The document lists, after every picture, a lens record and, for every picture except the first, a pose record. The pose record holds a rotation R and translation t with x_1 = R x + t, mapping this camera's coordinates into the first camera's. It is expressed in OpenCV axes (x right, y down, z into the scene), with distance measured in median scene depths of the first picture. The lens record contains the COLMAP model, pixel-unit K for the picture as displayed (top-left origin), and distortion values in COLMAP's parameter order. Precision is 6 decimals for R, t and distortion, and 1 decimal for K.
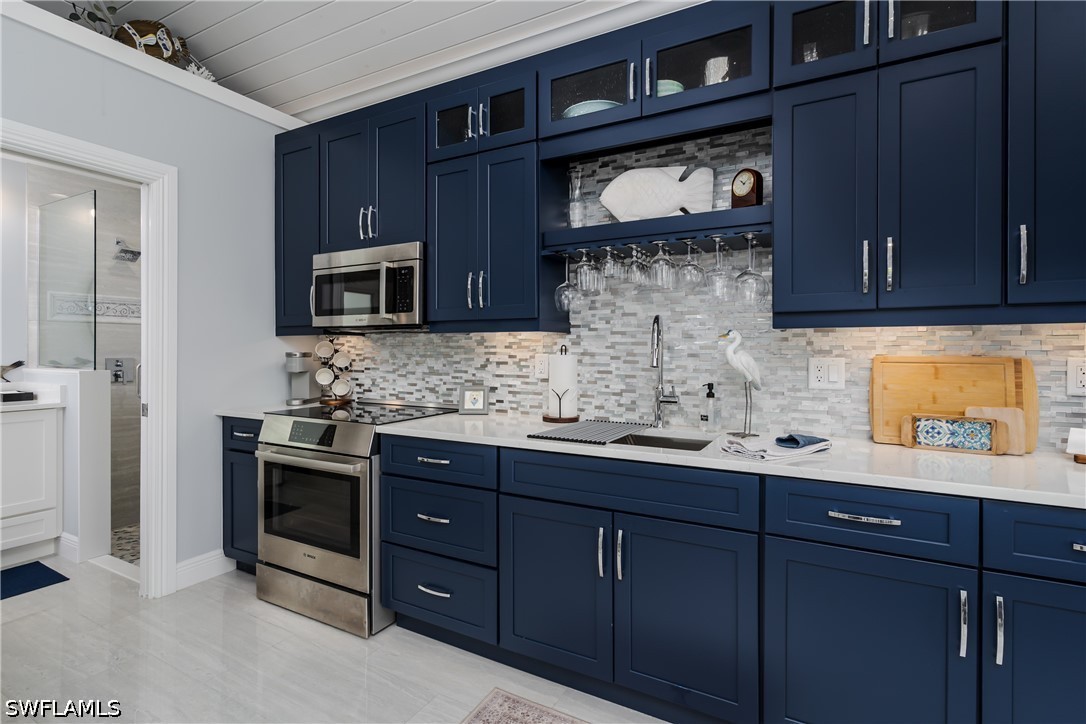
lens RADIAL K [[531.4, 0, 536.4], [0, 531.4, 351.0], [0, 0, 1]] dist [0.004365, -0.000248]
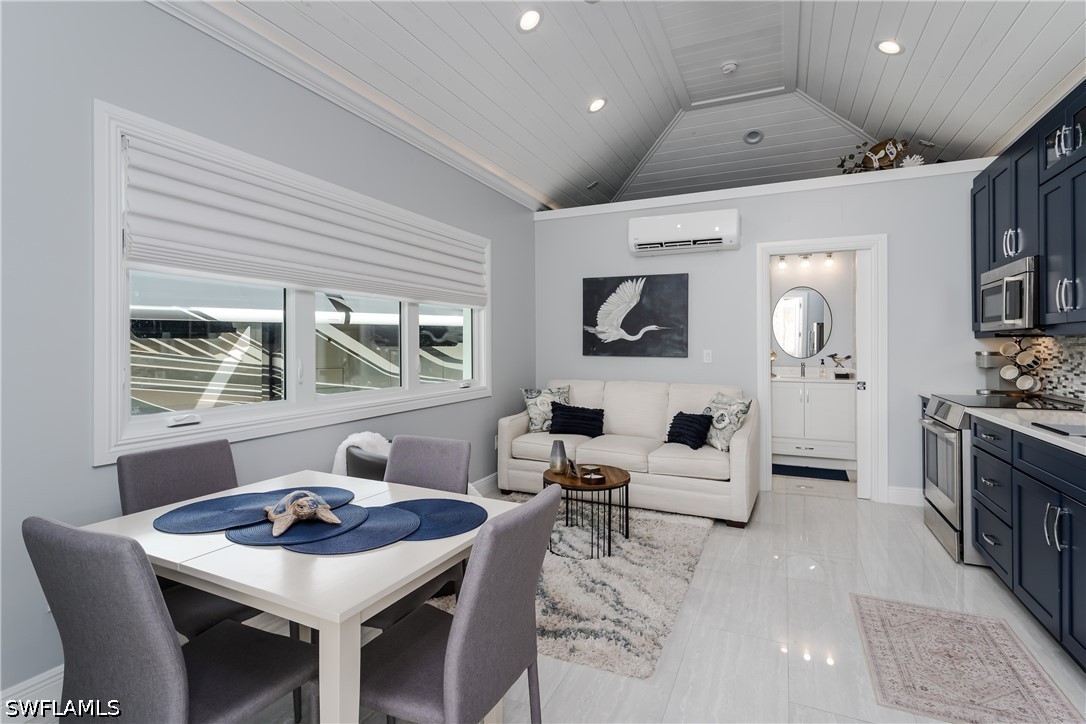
lens RADIAL K [[531.4, 0, 540.1], [0, 531.4, 351.8], [0, 0, 1]] dist [0.004365, -0.000248]
pose [[0.075445, 0.007622, -0.997121, 0.834660], [0.000730, 0.999970, 0.007699, -0.008477], [0.997150, -0.001309, 0.075437, -0.142609]]
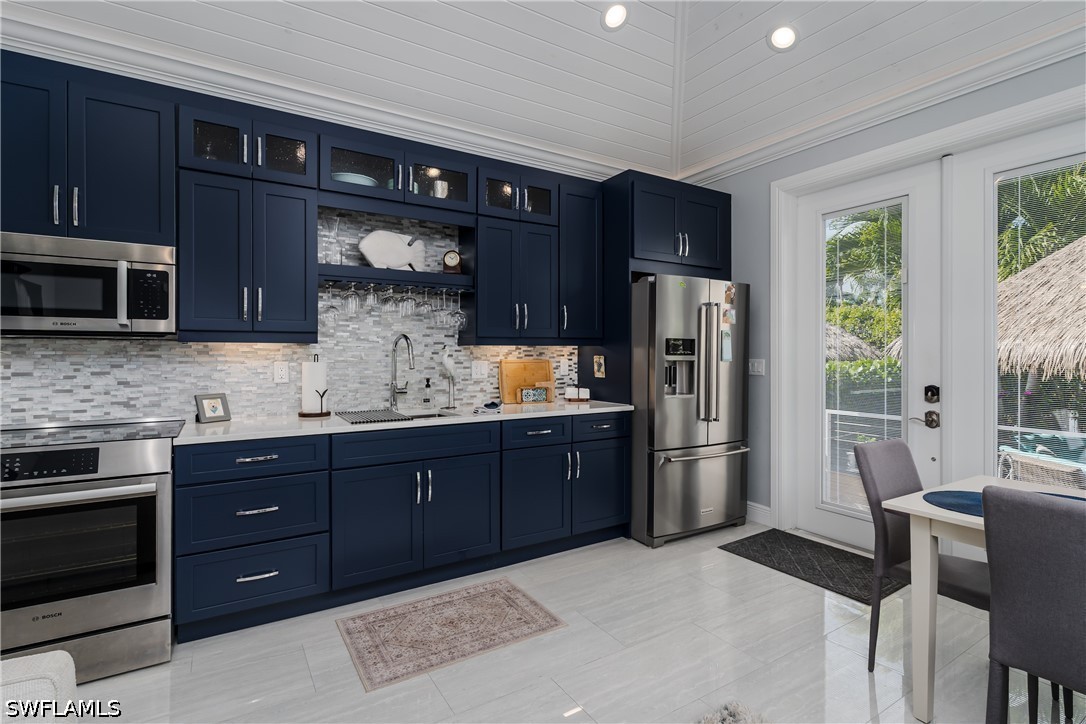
lens RADIAL K [[531.4, 0, 541.1], [0, 531.4, 354.1], [0, 0, 1]] dist [0.004365, -0.000248]
pose [[0.478816, -0.001089, 0.877915, -0.734892], [0.005982, 0.999980, -0.002022, -0.005036], [-0.877895, 0.006220, 0.478813, -0.043197]]
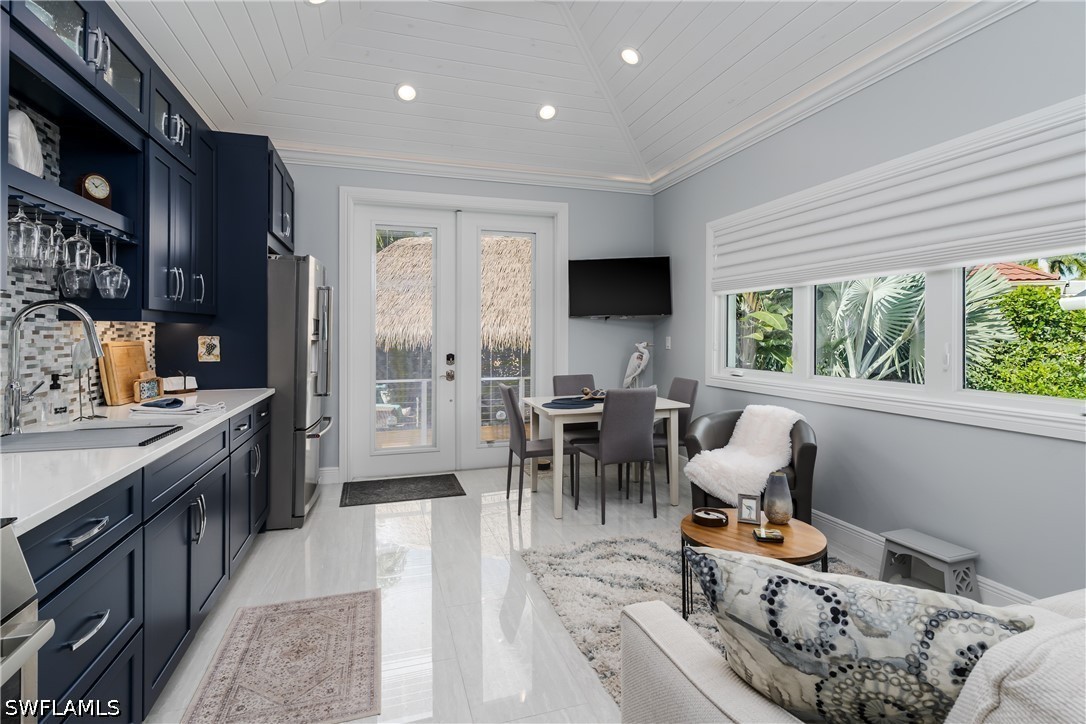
lens RADIAL K [[531.4, 0, 567.2], [0, 531.4, 335.8], [0, 0, 1]] dist [0.004365, -0.000248]
pose [[-0.753253, -0.003517, 0.657721, -0.812406], [0.002838, 0.999959, 0.008597, -0.011324], [-0.657725, 0.008343, -0.753212, 0.912982]]
